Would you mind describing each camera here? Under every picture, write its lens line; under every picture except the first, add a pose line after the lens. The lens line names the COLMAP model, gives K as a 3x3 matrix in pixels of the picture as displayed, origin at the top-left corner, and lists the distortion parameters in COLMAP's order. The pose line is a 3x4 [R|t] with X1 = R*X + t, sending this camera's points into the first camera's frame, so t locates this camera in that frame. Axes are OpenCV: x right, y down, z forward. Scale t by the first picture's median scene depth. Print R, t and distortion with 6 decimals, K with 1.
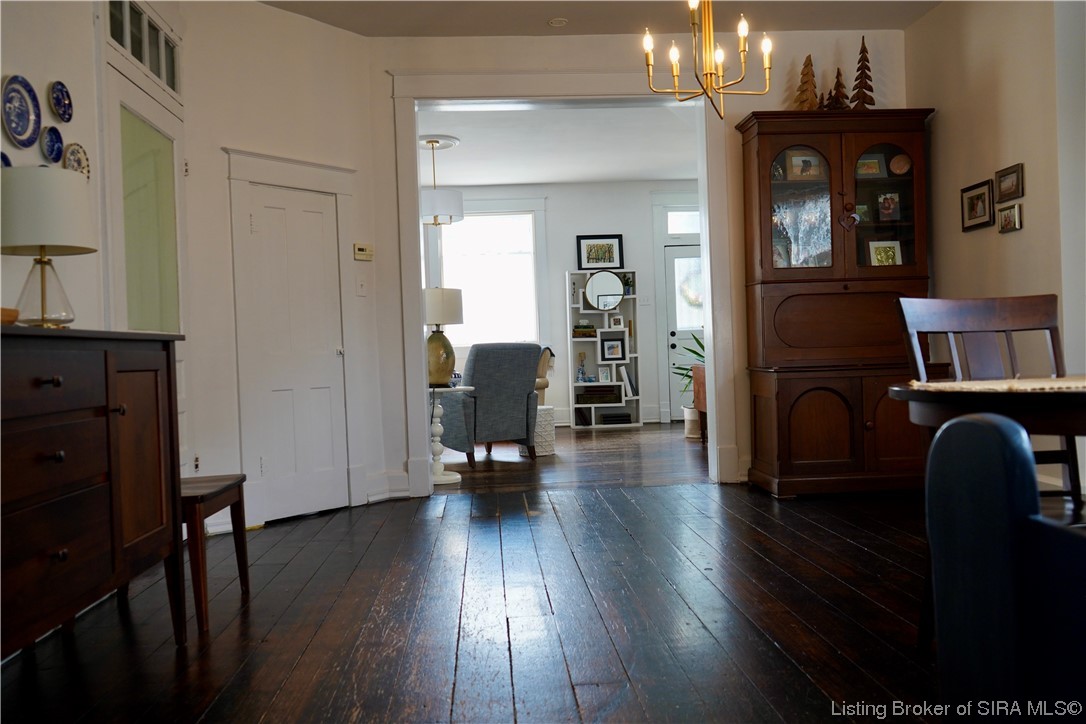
lens RADIAL K [[929.7, 0, 543.0], [0, 929.7, 362.0], [0, 0, 1]] dist [-0.006025, -0.000073]
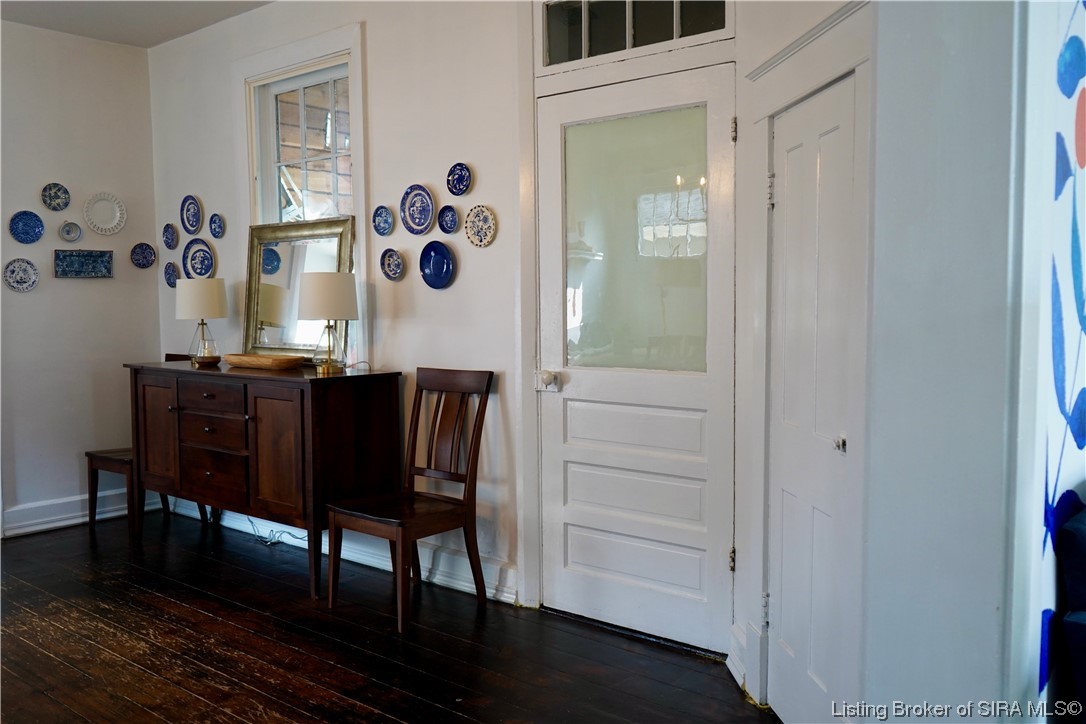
lens RADIAL K [[948.9, 0, 543.0], [0, 948.9, 362.0], [0, 0, 1]] dist [0.004273, 0.001834]
pose [[-0.702986, 0.087349, -0.705819, 0.343230], [0.027333, 0.995014, 0.095914, -0.175910], [0.710678, 0.048134, -0.701869, 2.195469]]
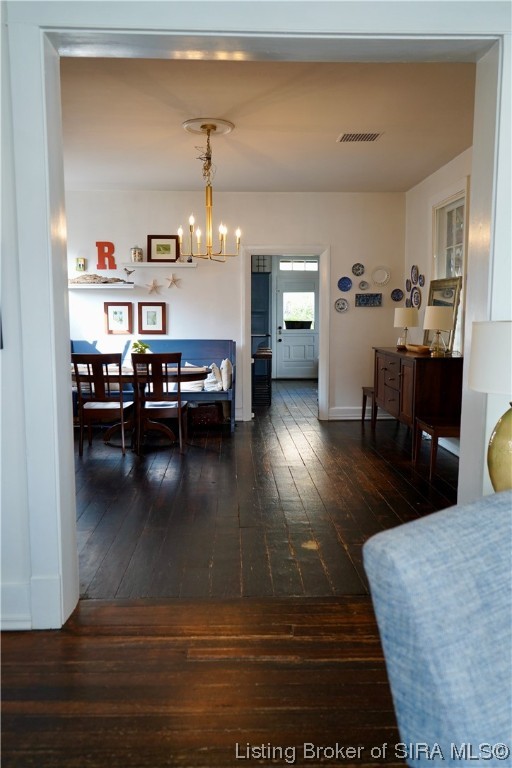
lens RADIAL K [[657.5, 0, 256.0], [0, 657.5, 384.0], [0, 0, 1]] dist [-0.006025, -0.000073]
pose [[-0.998130, 0.032919, 0.051512, 0.000127], [0.038660, 0.992643, 0.114741, -0.197337], [-0.047356, 0.116518, -0.992059, 3.012540]]
